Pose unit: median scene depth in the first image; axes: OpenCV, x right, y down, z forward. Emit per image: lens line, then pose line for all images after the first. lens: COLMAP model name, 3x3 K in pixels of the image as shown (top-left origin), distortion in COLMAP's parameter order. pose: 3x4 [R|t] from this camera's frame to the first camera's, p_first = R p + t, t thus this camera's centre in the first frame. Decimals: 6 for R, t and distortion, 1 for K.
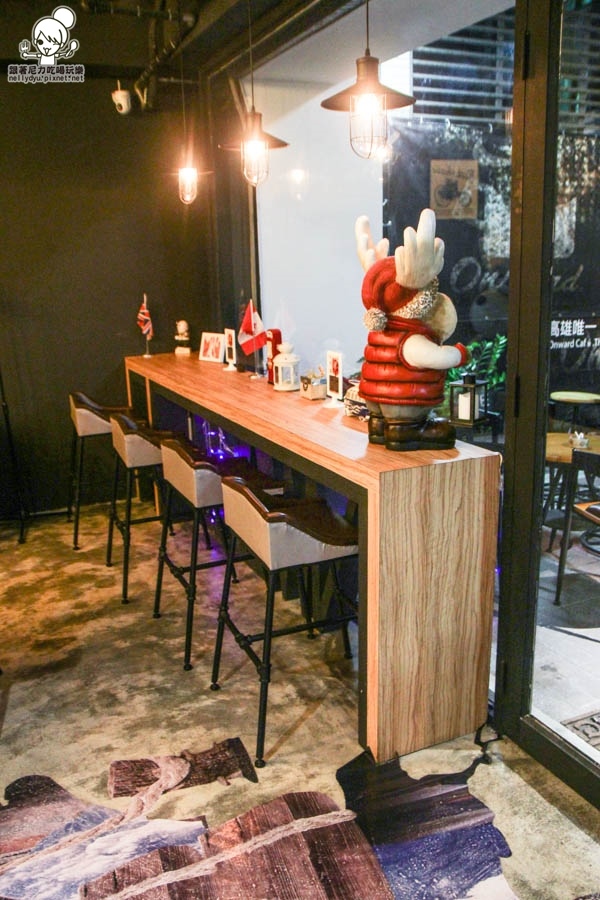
lens RADIAL K [[765.4, 0, 300.0], [0, 765.4, 450.0], [0, 0, 1]] dist [0.002929, 0.007702]
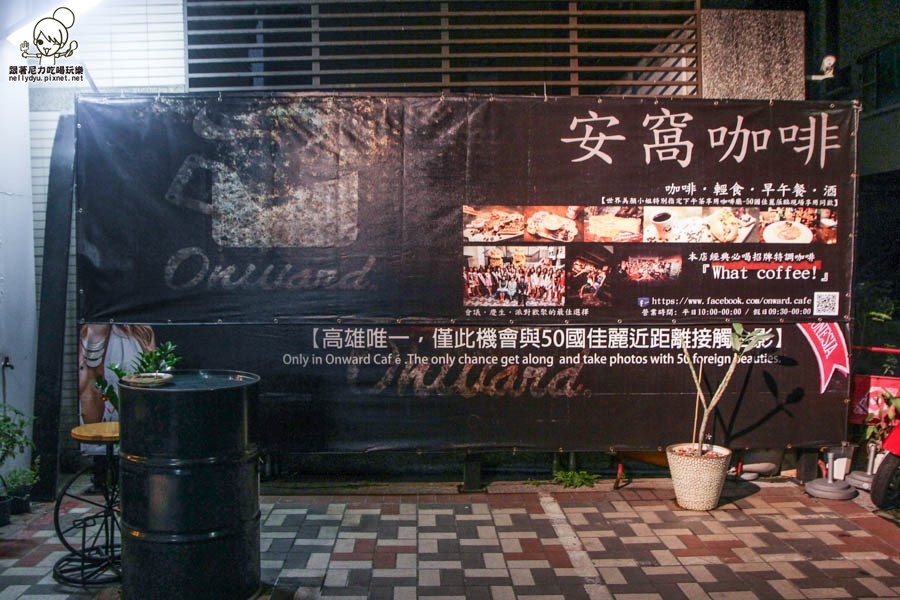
lens RADIAL K [[765.4, 0, 450.0], [0, 765.4, 300.0], [0, 0, 1]] dist [0.002929, 0.007702]
pose [[0.907825, 0.014511, -0.419099, 0.802004], [-0.091495, 0.982178, -0.164182, -0.087915], [0.409247, 0.187394, 0.892973, 0.392982]]
